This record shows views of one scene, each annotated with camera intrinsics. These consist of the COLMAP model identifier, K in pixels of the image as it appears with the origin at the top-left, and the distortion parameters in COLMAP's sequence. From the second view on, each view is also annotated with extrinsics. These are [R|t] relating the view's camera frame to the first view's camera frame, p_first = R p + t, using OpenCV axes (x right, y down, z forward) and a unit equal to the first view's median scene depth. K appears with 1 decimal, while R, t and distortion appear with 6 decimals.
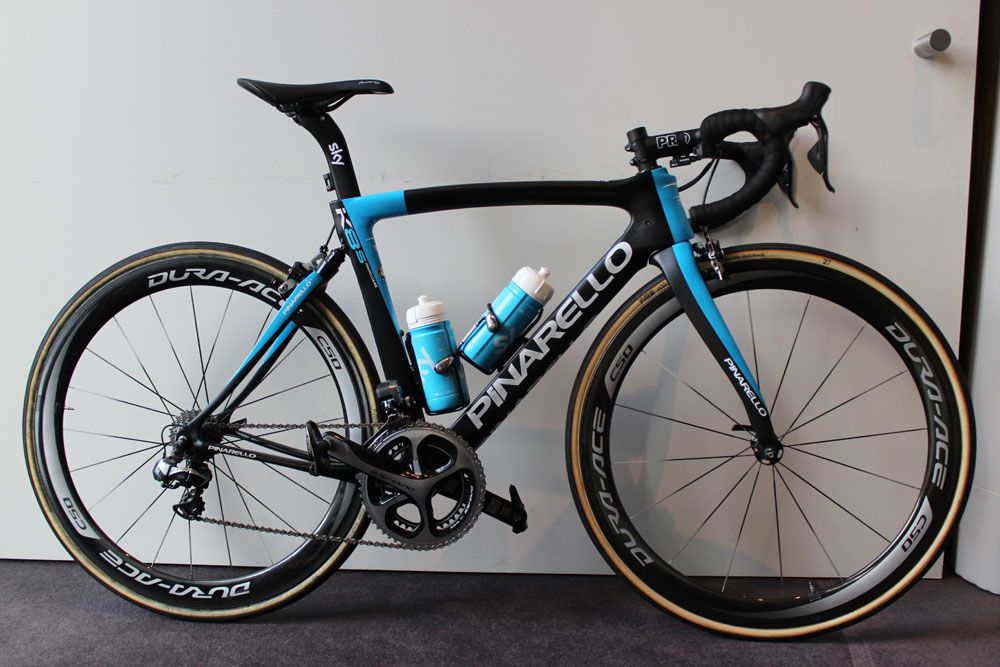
lens RADIAL K [[966.8, 0, 500.0], [0, 966.8, 333.5], [0, 0, 1]] dist [-0.091839, 0.002494]
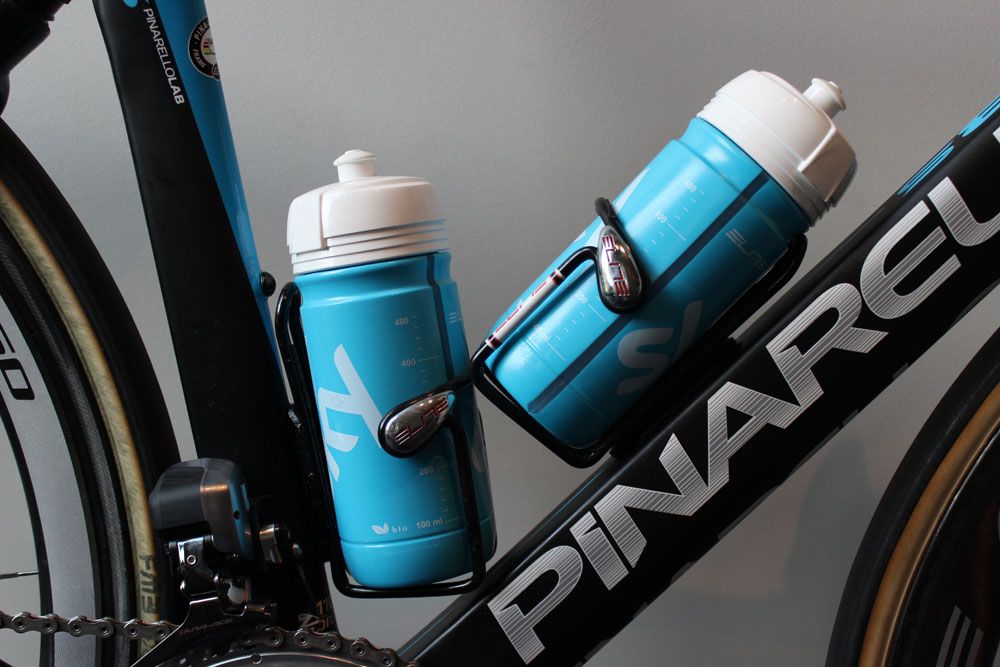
lens RADIAL K [[1264.6, 0, 500.0], [0, 1264.6, 333.5], [0, 0, 1]] dist [-0.027520, -0.008605]
pose [[0.996369, 0.075738, 0.038899, -0.050390], [-0.077779, 0.995510, 0.053949, -0.010990], [-0.034638, -0.056779, 0.997786, 0.656269]]
